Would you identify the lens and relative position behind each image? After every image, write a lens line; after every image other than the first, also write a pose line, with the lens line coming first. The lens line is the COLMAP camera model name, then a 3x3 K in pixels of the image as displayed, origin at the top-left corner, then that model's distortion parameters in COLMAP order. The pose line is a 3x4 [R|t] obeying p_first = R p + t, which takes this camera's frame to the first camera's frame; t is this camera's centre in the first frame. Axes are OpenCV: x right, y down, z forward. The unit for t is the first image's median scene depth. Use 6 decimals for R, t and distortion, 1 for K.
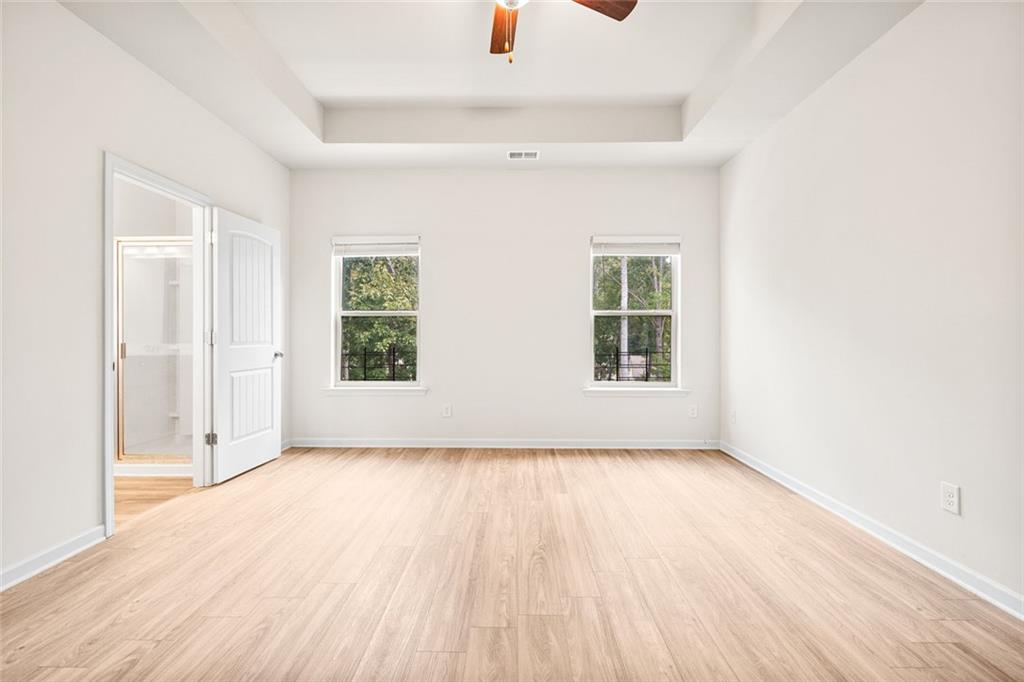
lens RADIAL K [[441.1, 0, 518.8], [0, 441.1, 341.4], [0, 0, 1]] dist [-0.000187, -0.000371]
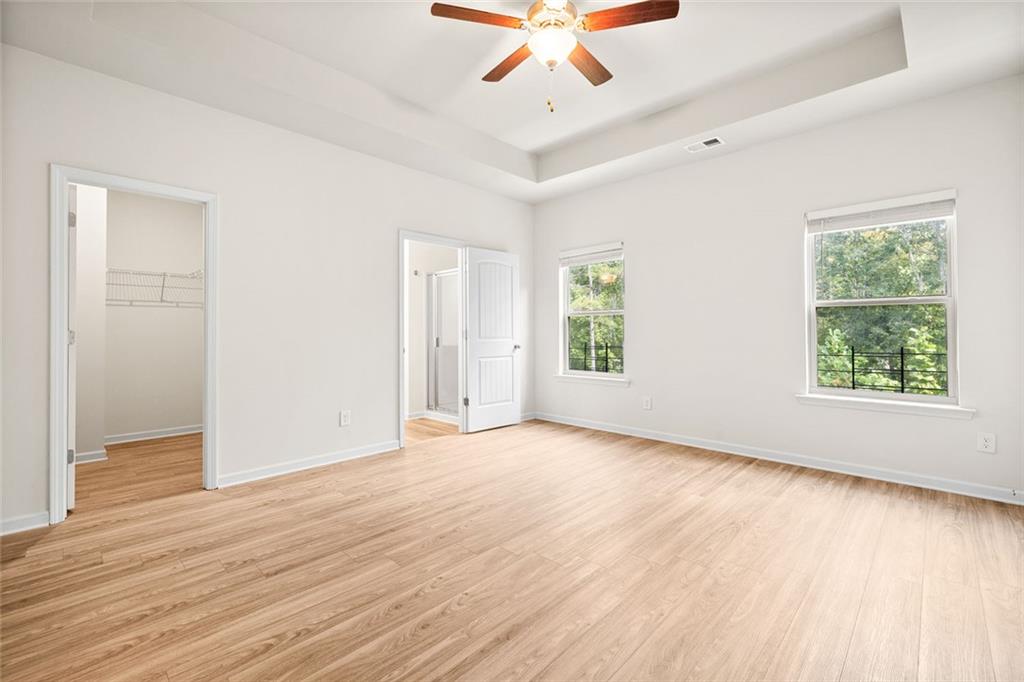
lens RADIAL K [[441.1, 0, 513.9], [0, 441.1, 334.2], [0, 0, 1]] dist [-0.000187, -0.000371]
pose [[0.729151, -0.001112, -0.684352, 0.376334], [-0.005148, 0.999961, -0.007109, 0.001351], [0.684334, 0.008707, 0.729117, 0.015073]]
